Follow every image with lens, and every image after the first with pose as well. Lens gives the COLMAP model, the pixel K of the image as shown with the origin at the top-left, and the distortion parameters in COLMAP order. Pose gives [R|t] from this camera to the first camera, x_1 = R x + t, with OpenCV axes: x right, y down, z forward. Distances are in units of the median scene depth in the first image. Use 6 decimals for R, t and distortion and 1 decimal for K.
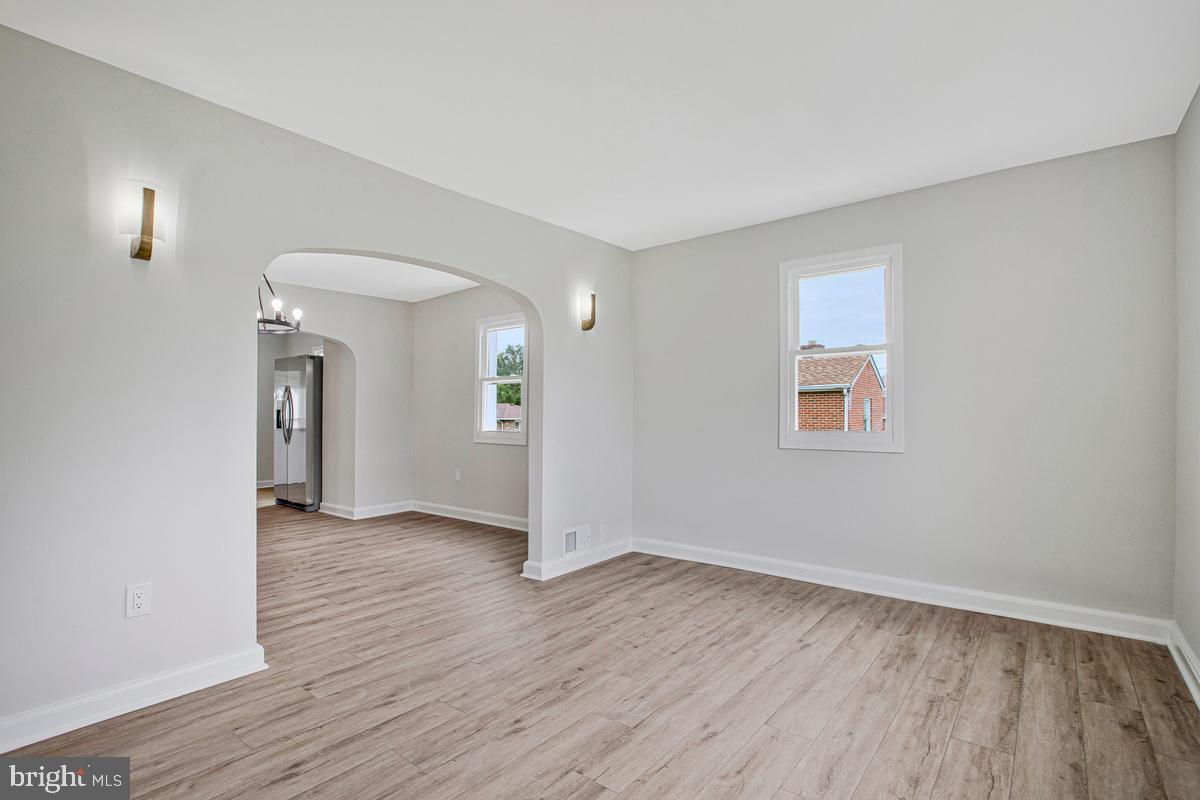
lens RADIAL K [[576.1, 0, 597.6], [0, 576.1, 402.5], [0, 0, 1]] dist [-0.053308, 0.018982]
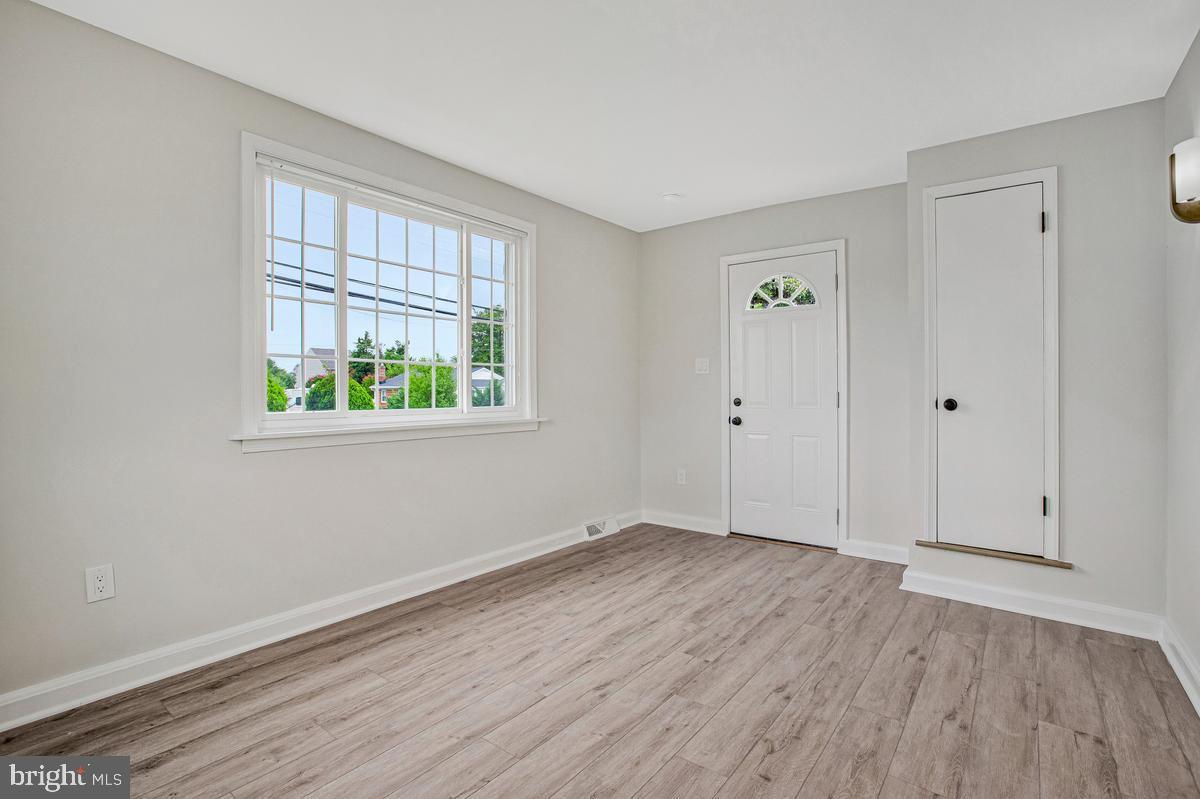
lens RADIAL K [[564.7, 0, 601.8], [0, 564.7, 403.7], [0, 0, 1]] dist [-0.054710, 0.020668]
pose [[-0.999654, 0.008954, -0.024742, 0.147684], [0.008871, 0.999955, 0.003487, 0.022262], [0.024772, 0.003266, -0.999688, 1.392512]]
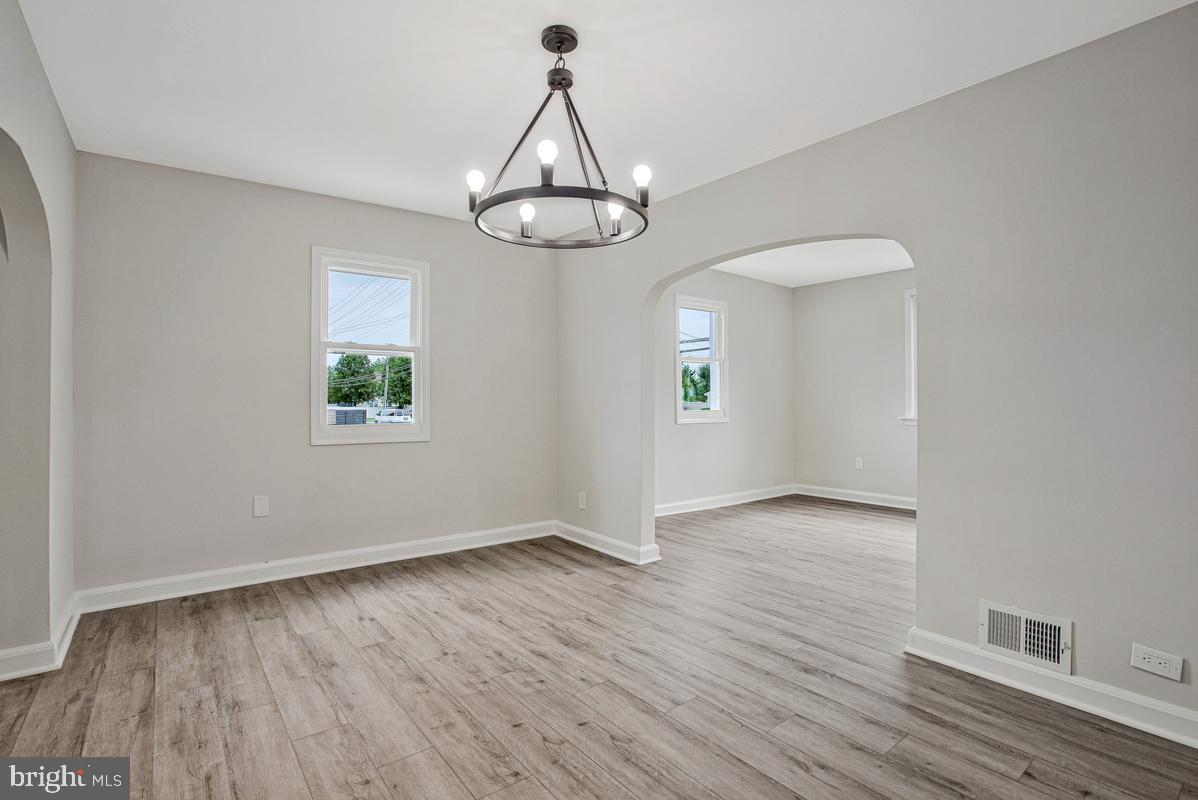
lens RADIAL K [[563.8, 0, 600.8], [0, 563.8, 404.2], [0, 0, 1]] dist [-0.054710, 0.020668]
pose [[0.221147, -0.000430, 0.975240, -1.482379], [-0.020369, 0.999780, 0.005060, 0.033482], [-0.975028, -0.020983, 0.221089, 1.173844]]
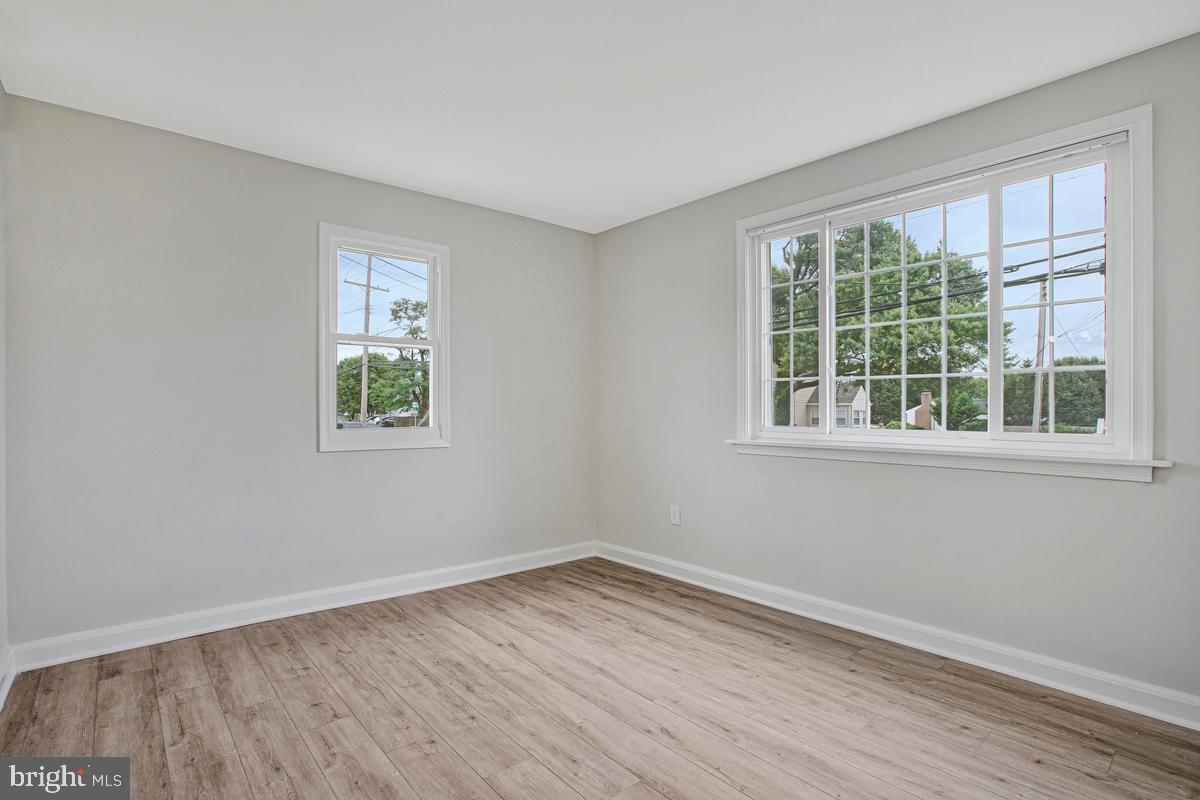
lens RADIAL K [[576.1, 0, 597.6], [0, 576.1, 402.5], [0, 0, 1]] dist [-0.053308, 0.018982]
pose [[0.178301, 0.015987, 0.983846, -0.546270], [-0.022978, 0.999663, -0.012079, 0.013489], [-0.983708, -0.020453, 0.178609, 0.636723]]
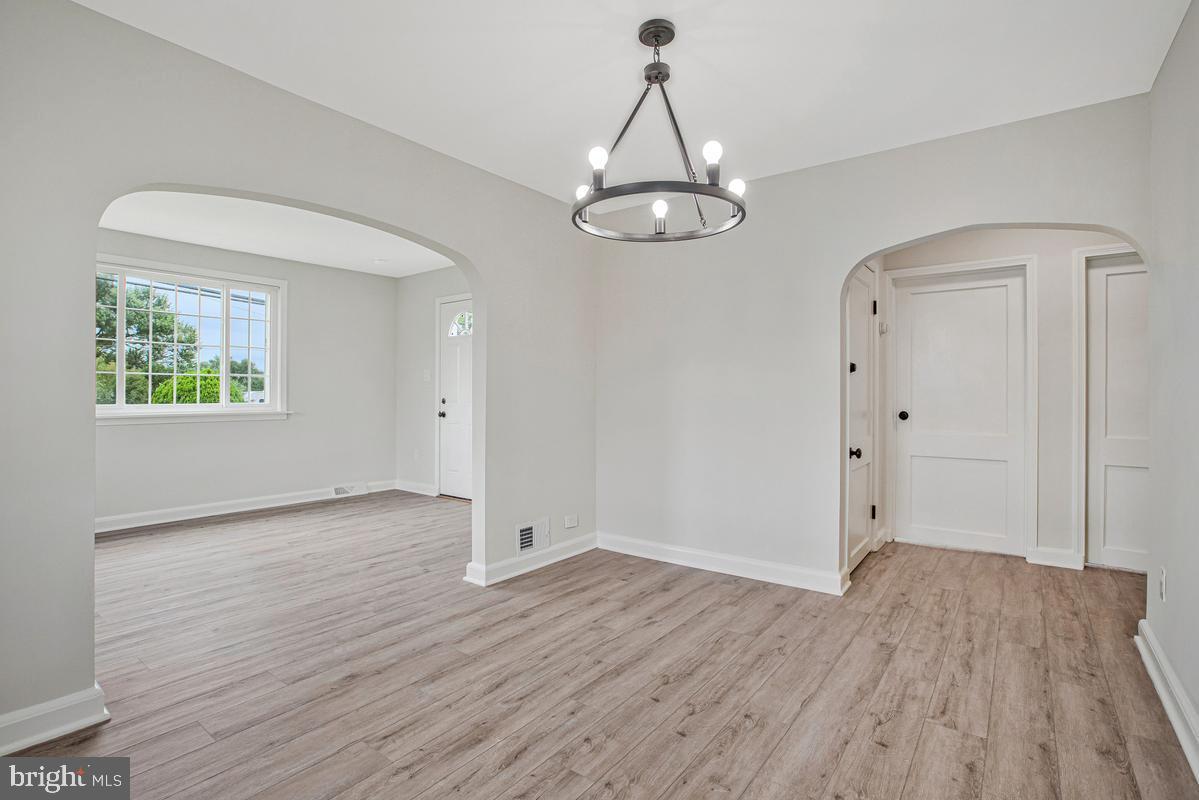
lens RADIAL K [[574.4, 0, 597.3], [0, 574.4, 390.4], [0, 0, 1]] dist [-0.040892, 0.013461]
pose [[-0.999548, 0.005075, -0.029640, -0.748842], [0.005793, 0.999690, -0.024210, 0.041659], [0.029508, -0.024371, -0.999267, 2.062534]]
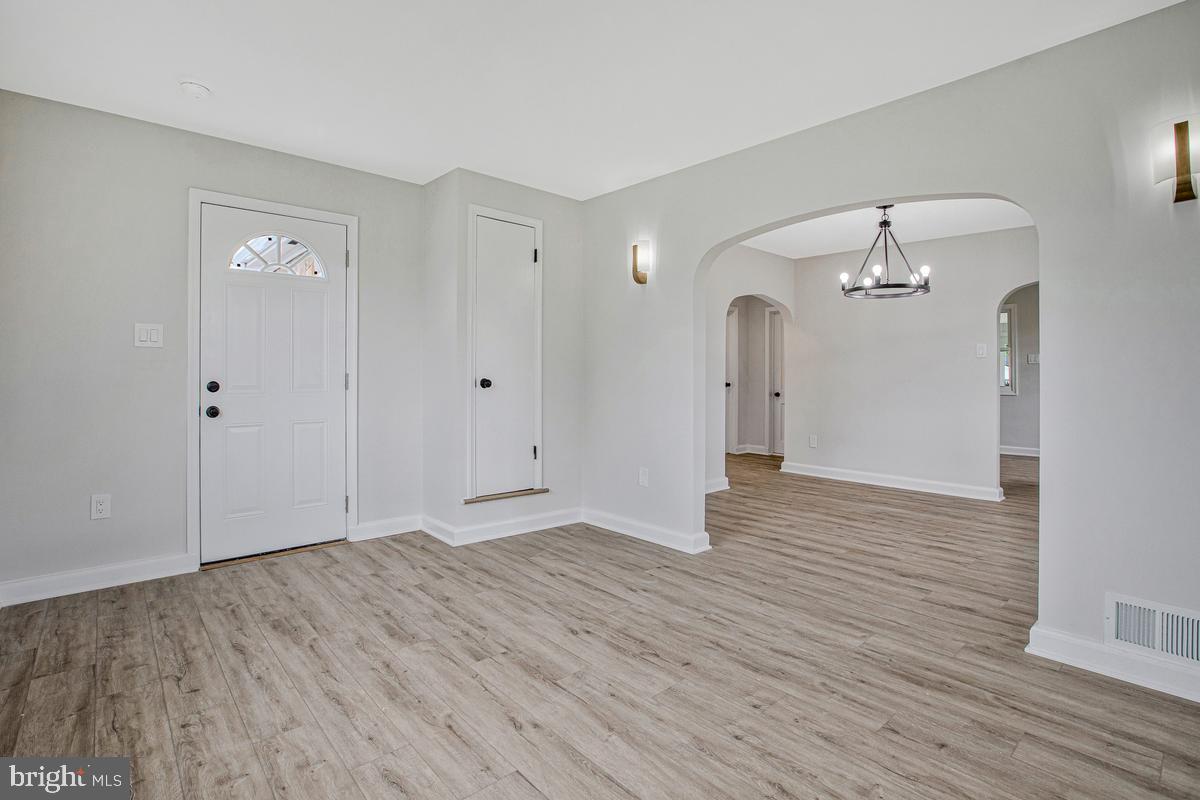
lens RADIAL K [[564.5, 0, 608.7], [0, 564.5, 373.2], [0, 0, 1]] dist [-0.052340, 0.017163]
pose [[-0.147461, 0.004784, -0.989056, 0.715483], [0.016621, 0.999859, 0.002358, 0.009665], [0.988928, -0.016091, -0.147520, 0.863017]]
